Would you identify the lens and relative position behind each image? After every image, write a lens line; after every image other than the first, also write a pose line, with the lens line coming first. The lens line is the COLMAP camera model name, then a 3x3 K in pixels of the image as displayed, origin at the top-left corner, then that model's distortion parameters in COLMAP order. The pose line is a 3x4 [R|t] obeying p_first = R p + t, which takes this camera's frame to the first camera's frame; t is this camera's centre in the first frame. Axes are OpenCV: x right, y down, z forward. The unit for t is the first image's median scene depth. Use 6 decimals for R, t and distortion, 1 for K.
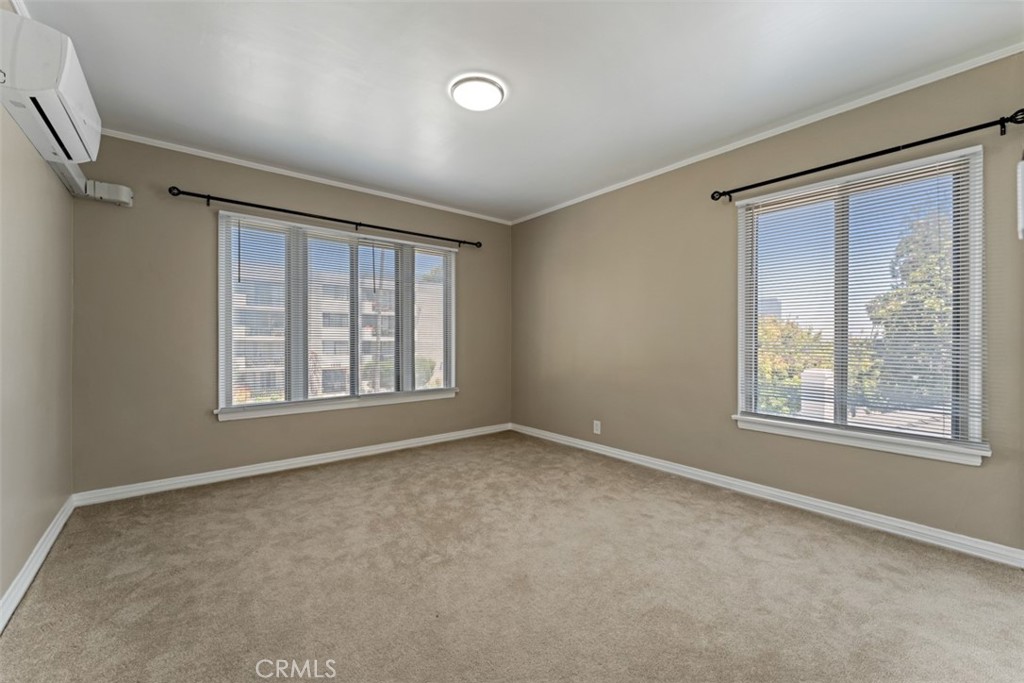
lens RADIAL K [[410.7, 0, 508.8], [0, 410.7, 343.5], [0, 0, 1]] dist [0.000706, 0.000048]
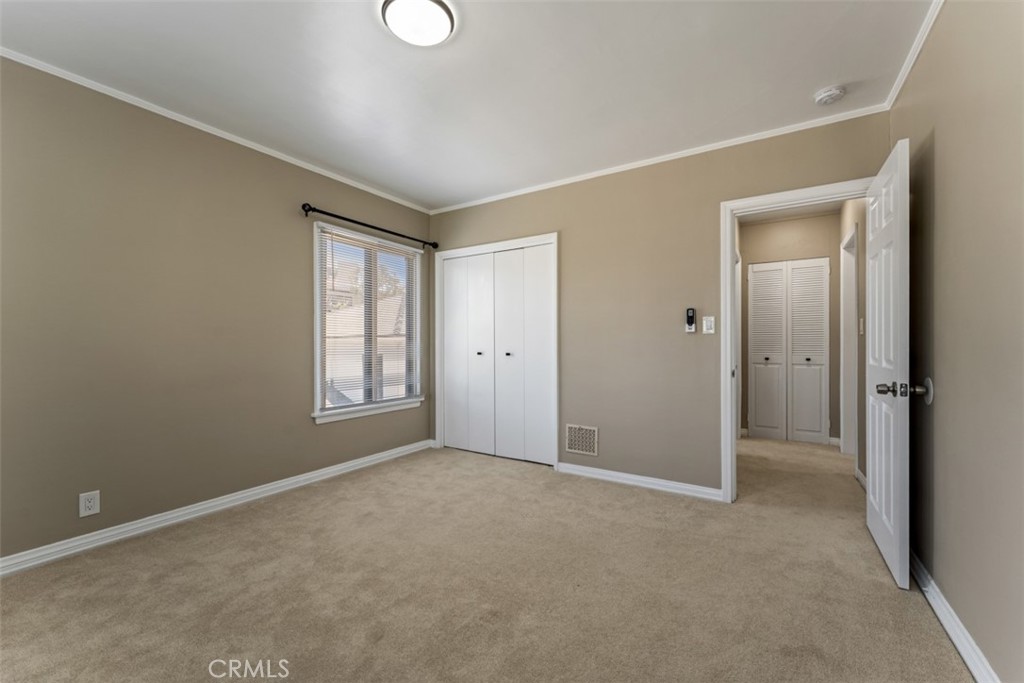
lens RADIAL K [[410.7, 0, 508.8], [0, 410.7, 343.5], [0, 0, 1]] dist [0.000706, 0.000048]
pose [[-0.322643, 0.007729, 0.946489, -0.716723], [0.013591, 0.999901, -0.003533, -0.001173], [-0.946423, 0.011724, -0.322716, 0.937041]]
